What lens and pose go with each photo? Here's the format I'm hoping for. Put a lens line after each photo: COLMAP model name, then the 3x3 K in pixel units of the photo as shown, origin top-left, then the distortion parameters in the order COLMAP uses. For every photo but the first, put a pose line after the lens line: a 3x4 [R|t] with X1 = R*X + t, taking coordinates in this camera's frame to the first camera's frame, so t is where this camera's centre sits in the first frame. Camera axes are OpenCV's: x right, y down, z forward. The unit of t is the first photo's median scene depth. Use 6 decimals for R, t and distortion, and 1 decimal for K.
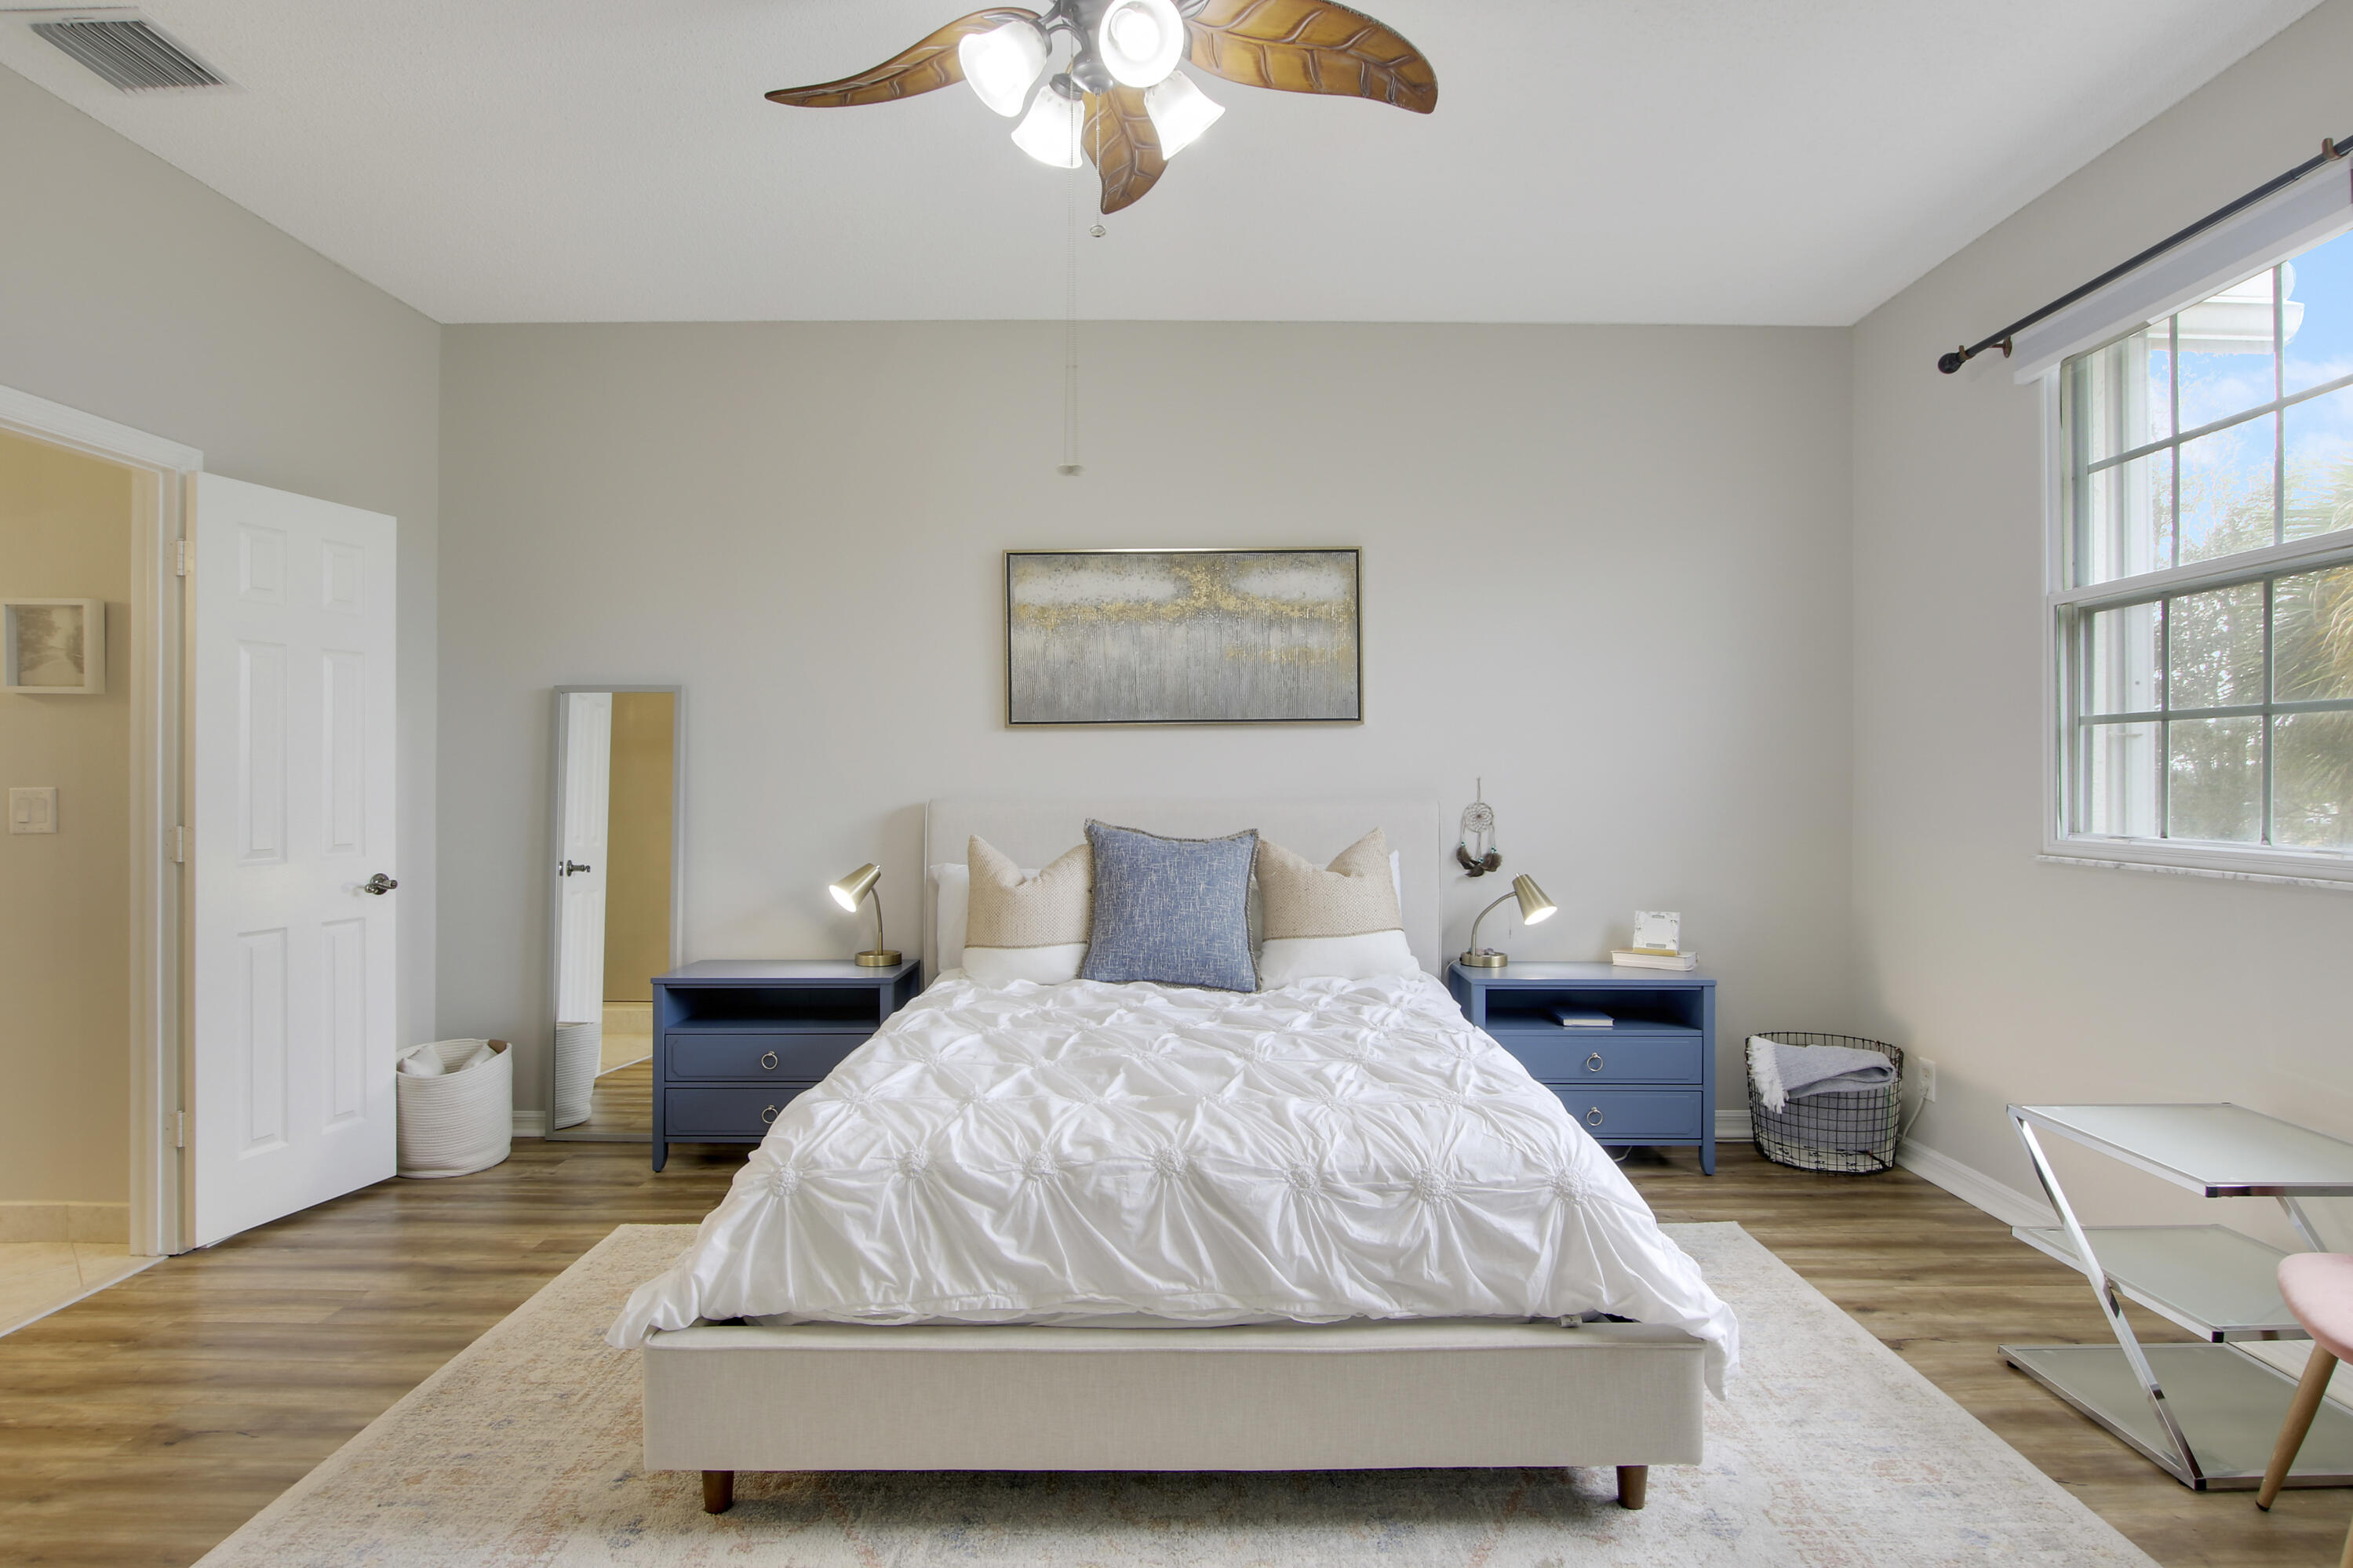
lens RADIAL K [[1247.9, 0, 1163.6], [0, 1247.9, 790.6], [0, 0, 1]] dist [-0.020429, 0.001995]
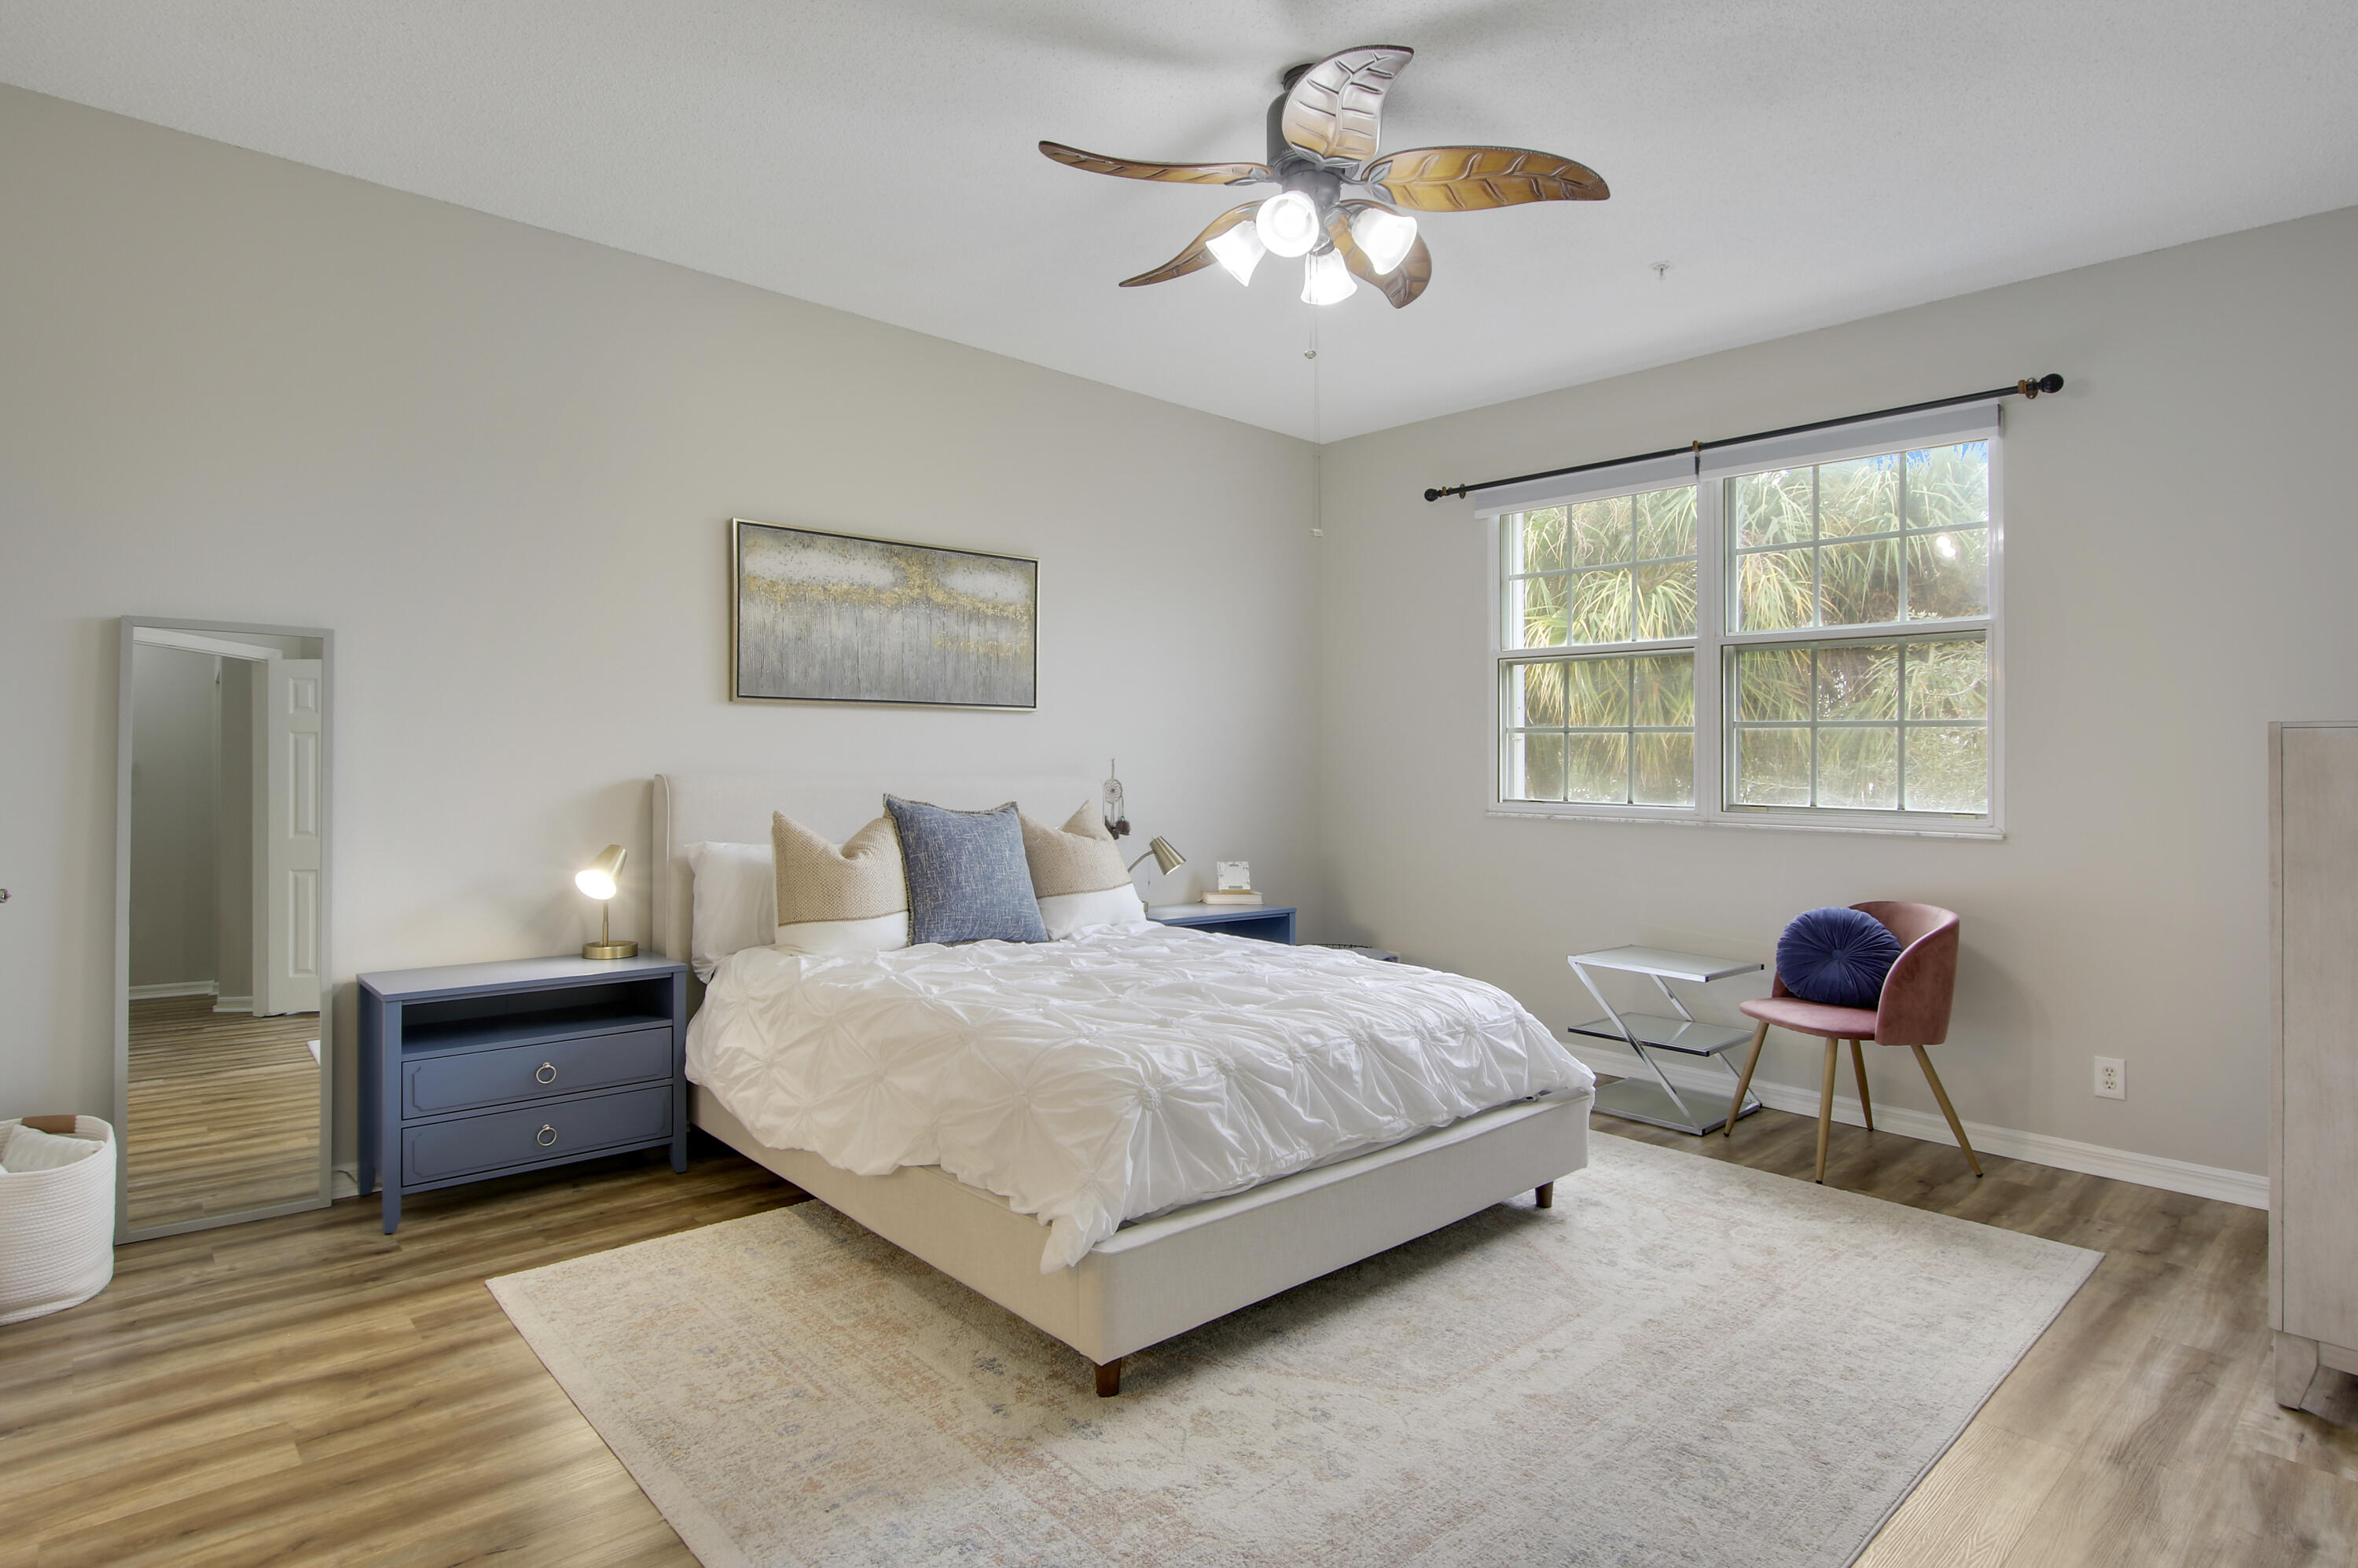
lens RADIAL K [[1220.8, 0, 1241.1], [0, 1220.8, 751.2], [0, 0, 1]] dist [-0.015736, 0.000910]
pose [[0.733398, 0.017017, 0.679587, -0.542301], [-0.008459, 0.999838, -0.015908, 0.000328], [-0.679747, 0.005919, 0.733423, 0.043059]]
